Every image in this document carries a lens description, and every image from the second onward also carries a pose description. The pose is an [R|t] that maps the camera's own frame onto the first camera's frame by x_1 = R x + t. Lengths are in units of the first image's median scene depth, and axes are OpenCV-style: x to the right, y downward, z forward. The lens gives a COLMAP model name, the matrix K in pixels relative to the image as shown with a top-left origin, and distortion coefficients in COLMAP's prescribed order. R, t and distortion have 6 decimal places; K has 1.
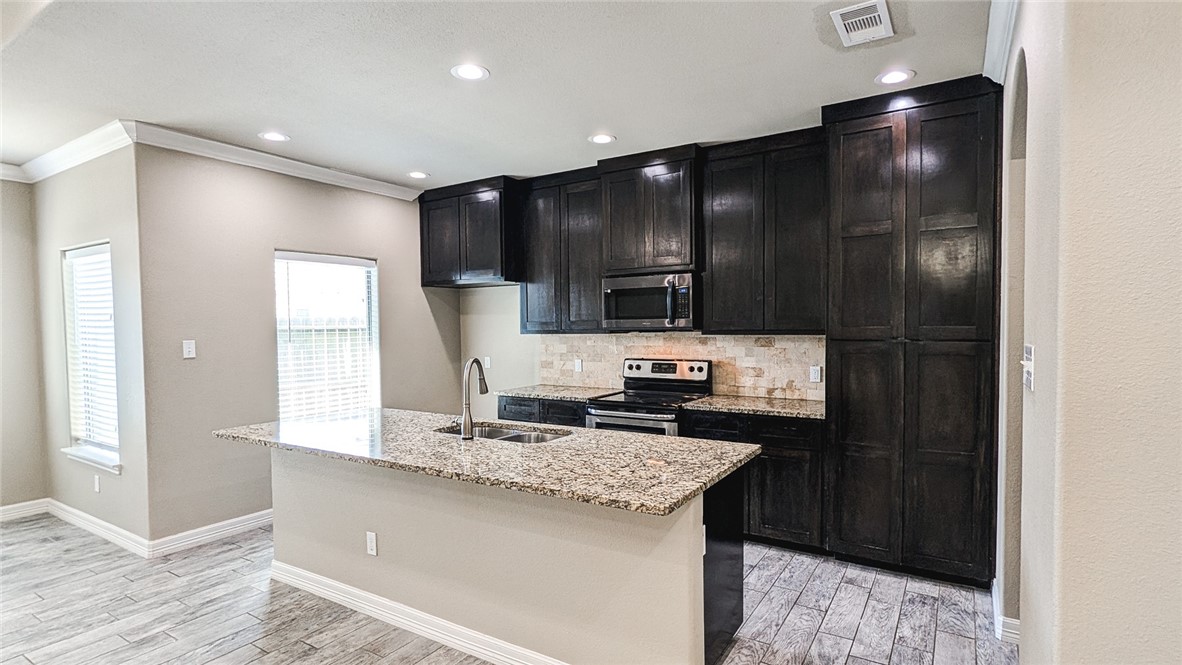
lens RADIAL K [[580.2, 0, 596.2], [0, 580.2, 348.2], [0, 0, 1]] dist [-0.000918, 0.000219]
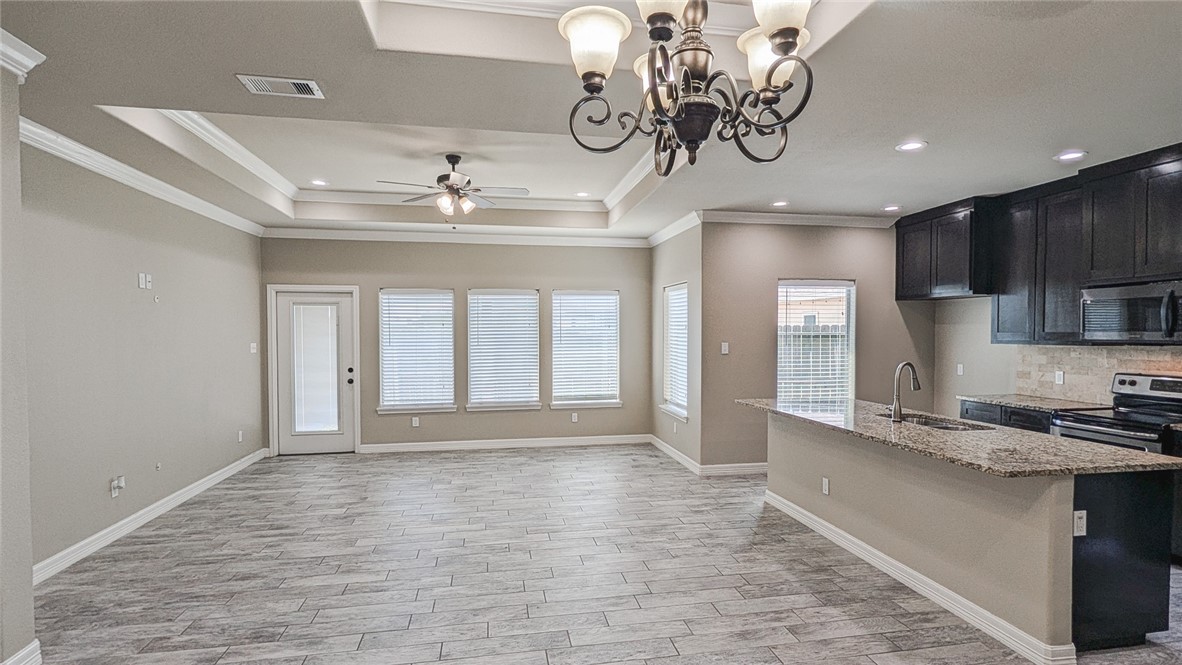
lens RADIAL K [[580.2, 0, 596.2], [0, 580.2, 348.2], [0, 0, 1]] dist [-0.000918, 0.000219]
pose [[0.675108, 0.030979, -0.737068, 0.185040], [-0.035301, 0.999330, 0.009669, -0.001288], [0.736874, 0.019492, 0.675750, -0.267592]]
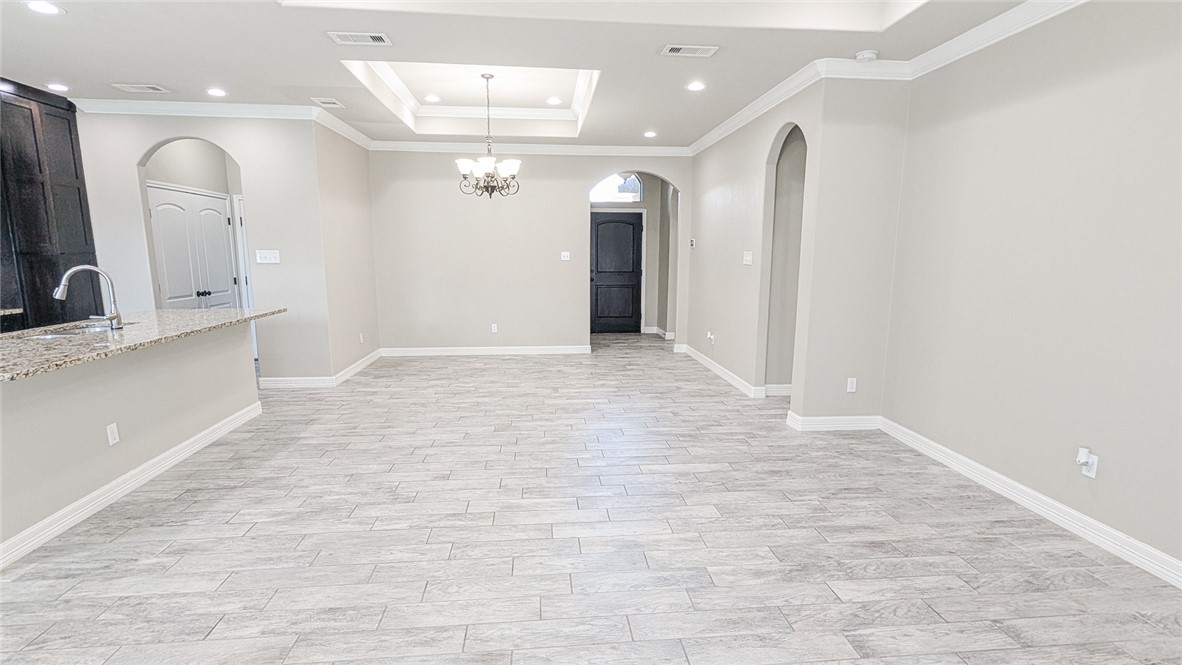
lens RADIAL K [[580.2, 0, 596.2], [0, 580.2, 348.2], [0, 0, 1]] dist [-0.000918, 0.000219]
pose [[-0.610536, -0.123926, 0.782232, -1.177416], [0.033837, 0.982699, 0.182095, 0.001449], [-0.791265, 0.137644, -0.595780, 0.589340]]
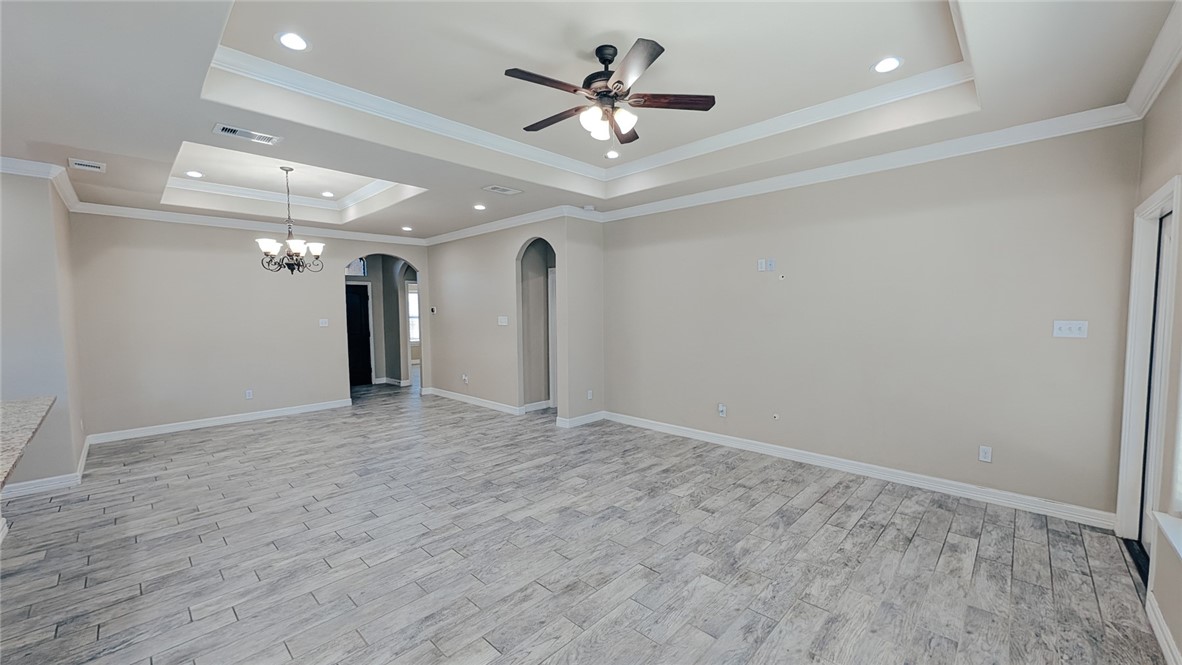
lens RADIAL K [[453.1, 0, 592.1], [0, 453.1, 338.1], [0, 0, 1]] dist [-0.001249, 0.000130]
pose [[-0.978573, 0.007550, 0.205759, -0.943528], [0.028805, 0.994520, 0.100502, -0.032686], [-0.203873, 0.104276, -0.973428, 0.909142]]
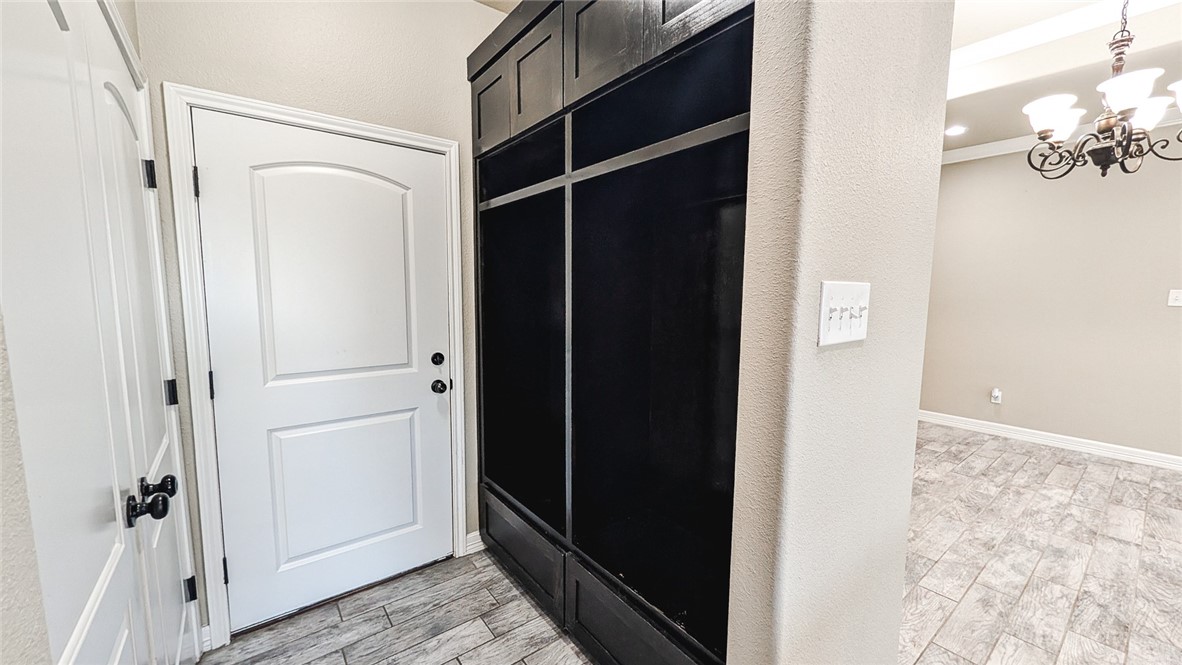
lens RADIAL K [[453.1, 0, 592.1], [0, 453.1, 338.1], [0, 0, 1]] dist [-0.001249, 0.000130]
pose [[-0.938608, -0.034906, 0.343215, 0.316687], [0.015472, 0.989608, 0.142958, -0.008094], [-0.344638, 0.139492, -0.928314, 0.604691]]
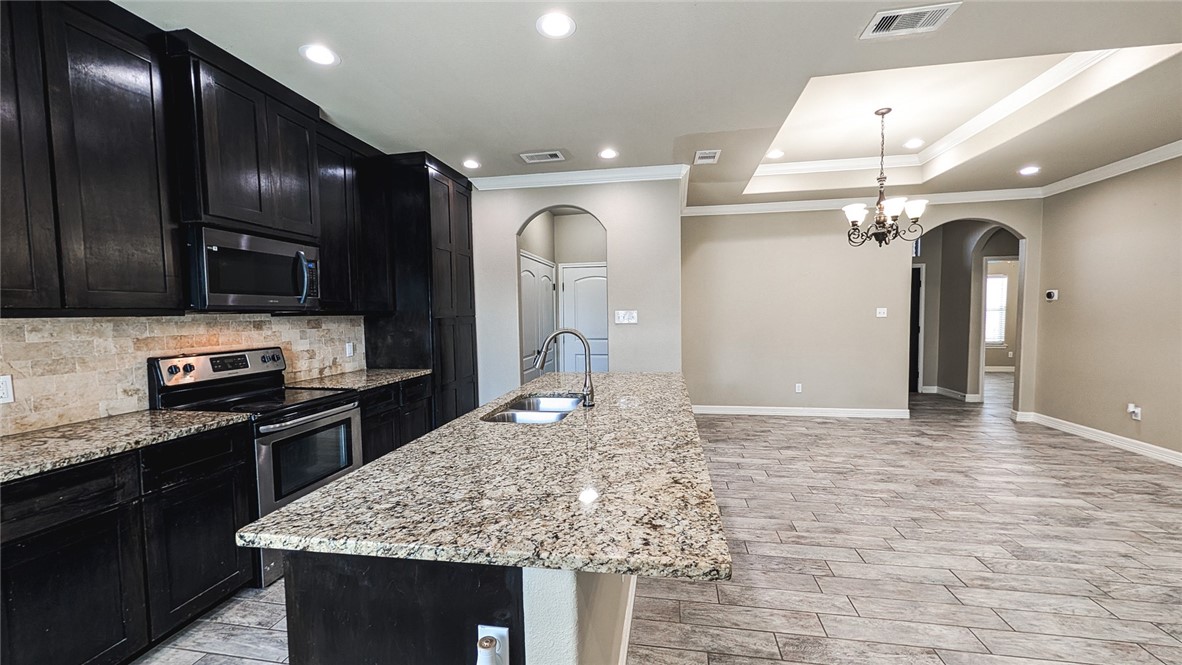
lens RADIAL K [[453.1, 0, 592.1], [0, 453.1, 338.1], [0, 0, 1]] dist [-0.001249, 0.000130]
pose [[-0.372529, -0.036569, 0.927300, -0.607808], [0.055000, 0.996597, 0.061397, -0.007482], [-0.926389, 0.073873, -0.369250, 0.810227]]
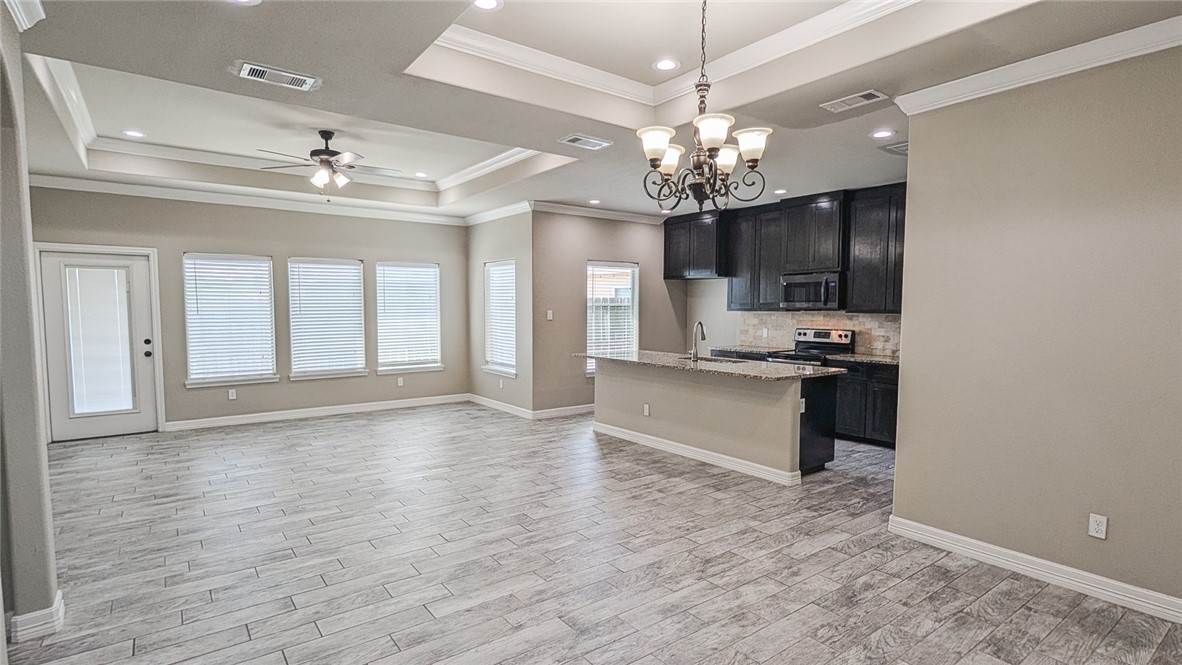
lens RADIAL K [[580.2, 0, 596.2], [0, 580.2, 348.2], [0, 0, 1]] dist [-0.000918, 0.000219]
pose [[0.933492, 0.040199, -0.356339, 0.111617], [-0.027929, 0.998829, 0.039512, 0.026371], [0.357510, -0.026932, 0.933521, -0.638761]]
